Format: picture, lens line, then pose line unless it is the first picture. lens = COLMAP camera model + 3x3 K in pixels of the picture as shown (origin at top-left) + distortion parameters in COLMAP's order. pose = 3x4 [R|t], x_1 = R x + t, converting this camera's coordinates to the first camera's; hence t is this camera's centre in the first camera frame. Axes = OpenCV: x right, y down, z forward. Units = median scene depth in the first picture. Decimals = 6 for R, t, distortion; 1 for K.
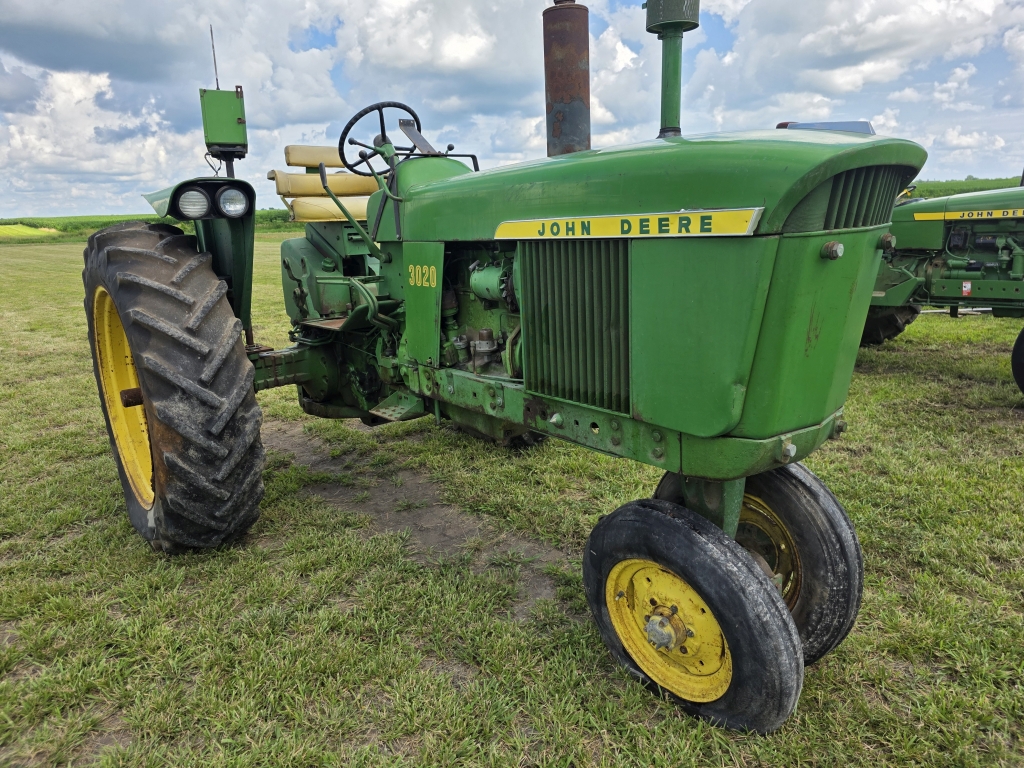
lens RADIAL K [[700.6, 0, 511.5], [0, 700.6, 373.0], [0, 0, 1]] dist [0.045604, -0.043295]
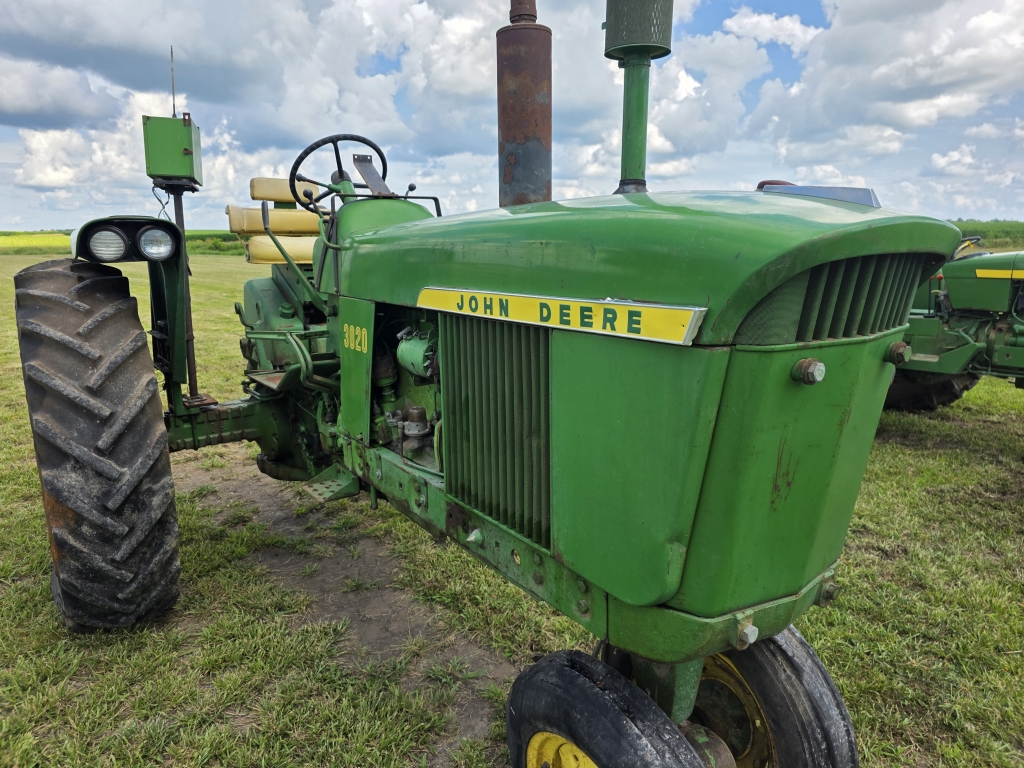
lens RADIAL K [[700.6, 0, 502.1], [0, 700.6, 386.2], [0, 0, 1]] dist [0.045604, -0.043295]
pose [[0.995675, 0.049266, -0.078766, 0.113768], [-0.050557, 0.998616, -0.014479, -0.072625], [0.077944, 0.018399, 0.996788, 0.154522]]
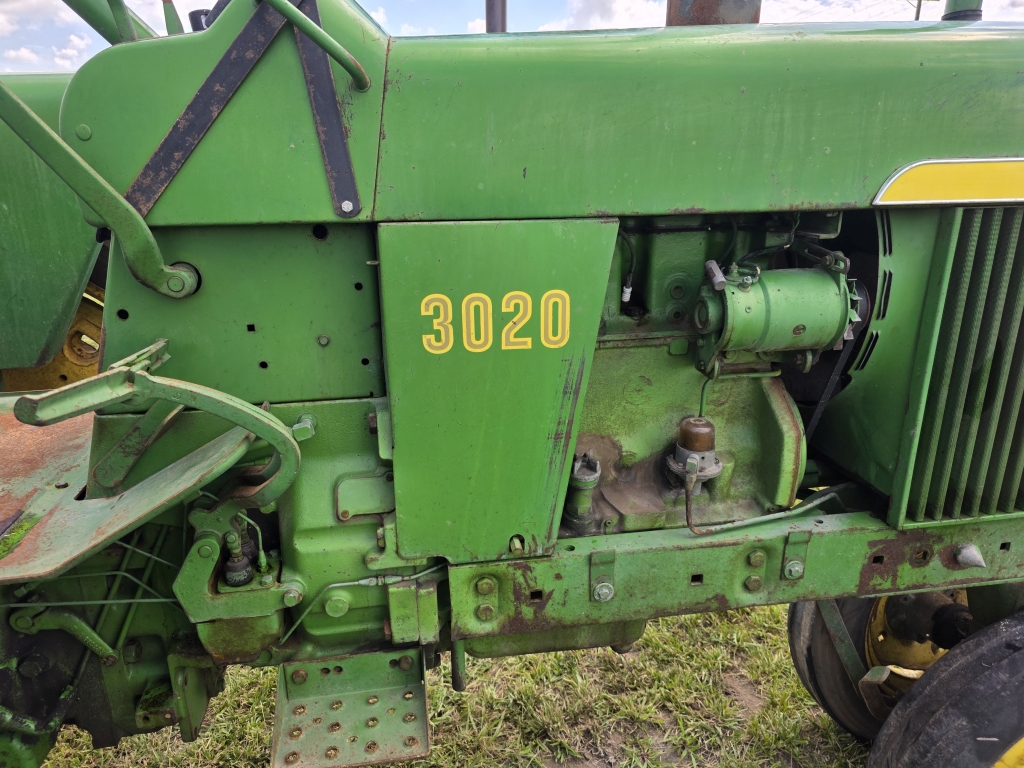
lens RADIAL K [[700.6, 0, 512.1], [0, 700.6, 392.0], [0, 0, 1]] dist [0.045604, -0.043295]
pose [[0.496222, -0.229797, 0.837232, -0.392596], [0.178057, 0.970774, 0.160917, -0.149655], [-0.849741, 0.069224, 0.522636, 0.770736]]
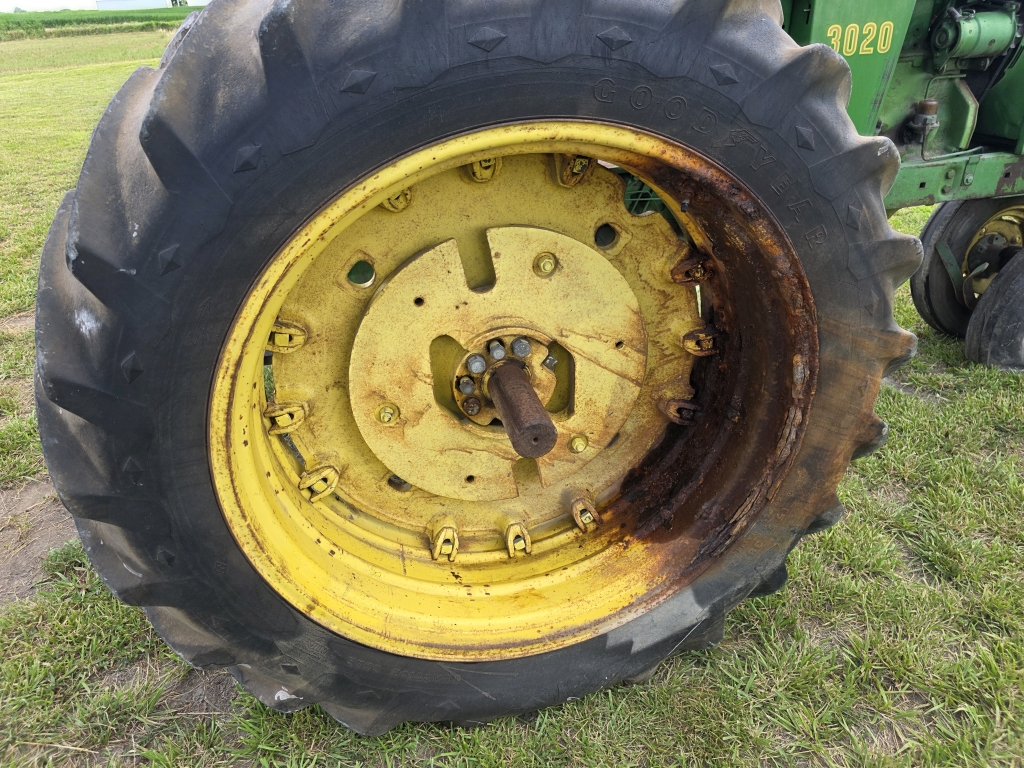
lens RADIAL K [[700.6, 0, 509.1], [0, 700.6, 378.5], [0, 0, 1]] dist [0.045604, -0.043295]
pose [[0.435472, -0.401943, 0.805485, -0.930771], [0.221010, 0.915133, 0.337173, -0.136004], [-0.872650, 0.031191, 0.487349, 0.914721]]
